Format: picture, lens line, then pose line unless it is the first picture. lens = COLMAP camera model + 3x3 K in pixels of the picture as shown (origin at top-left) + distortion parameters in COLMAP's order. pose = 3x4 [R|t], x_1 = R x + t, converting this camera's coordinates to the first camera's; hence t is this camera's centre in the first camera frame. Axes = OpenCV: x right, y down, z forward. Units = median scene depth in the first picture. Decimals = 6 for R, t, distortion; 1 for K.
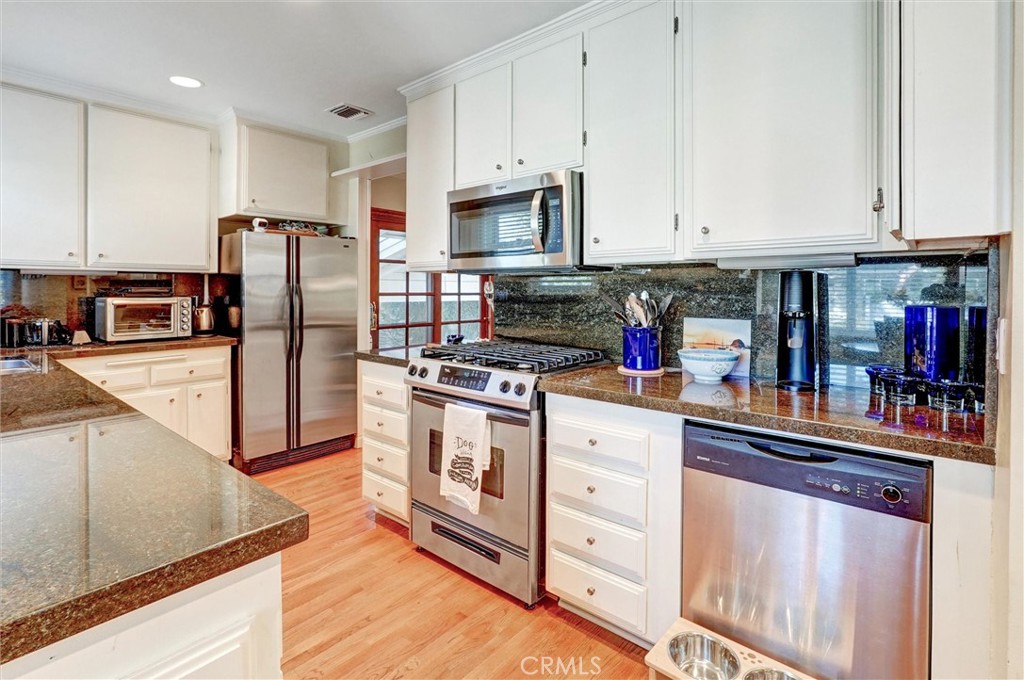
lens RADIAL K [[487.9, 0, 512.5], [0, 487.9, 291.0], [0, 0, 1]] dist [-0.010824, 0.000011]
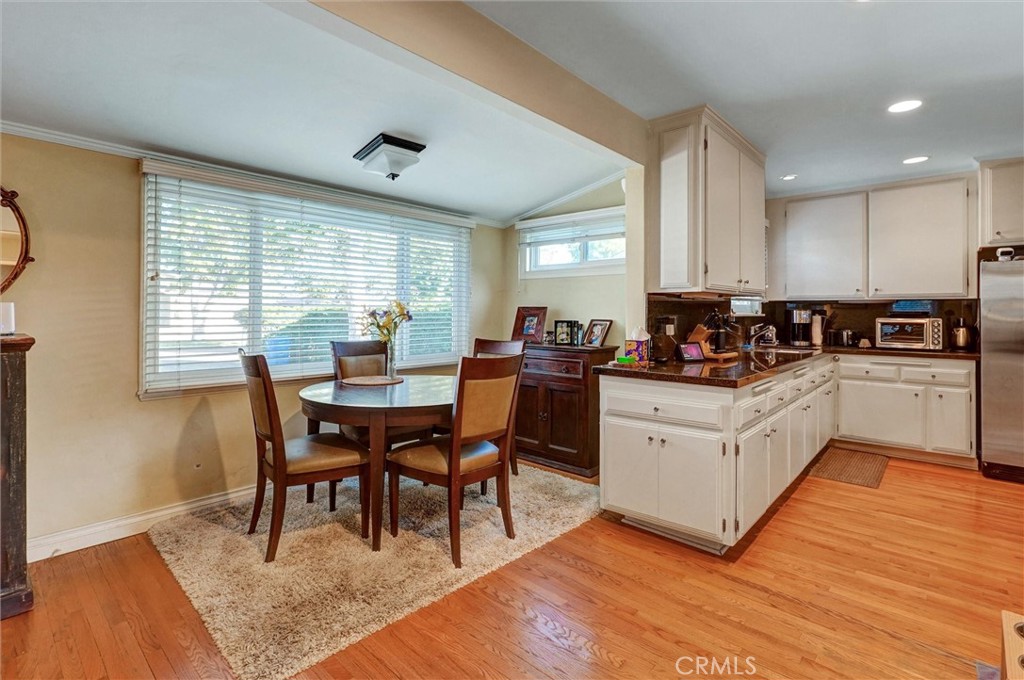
lens RADIAL K [[483.0, 0, 507.1], [0, 483.0, 306.8], [0, 0, 1]] dist [-0.001183, -0.000070]
pose [[-0.028919, -0.011319, -0.999518, 0.648181], [-0.008982, 0.999898, -0.011063, 0.005810], [0.999541, 0.008658, -0.029018, -0.097298]]
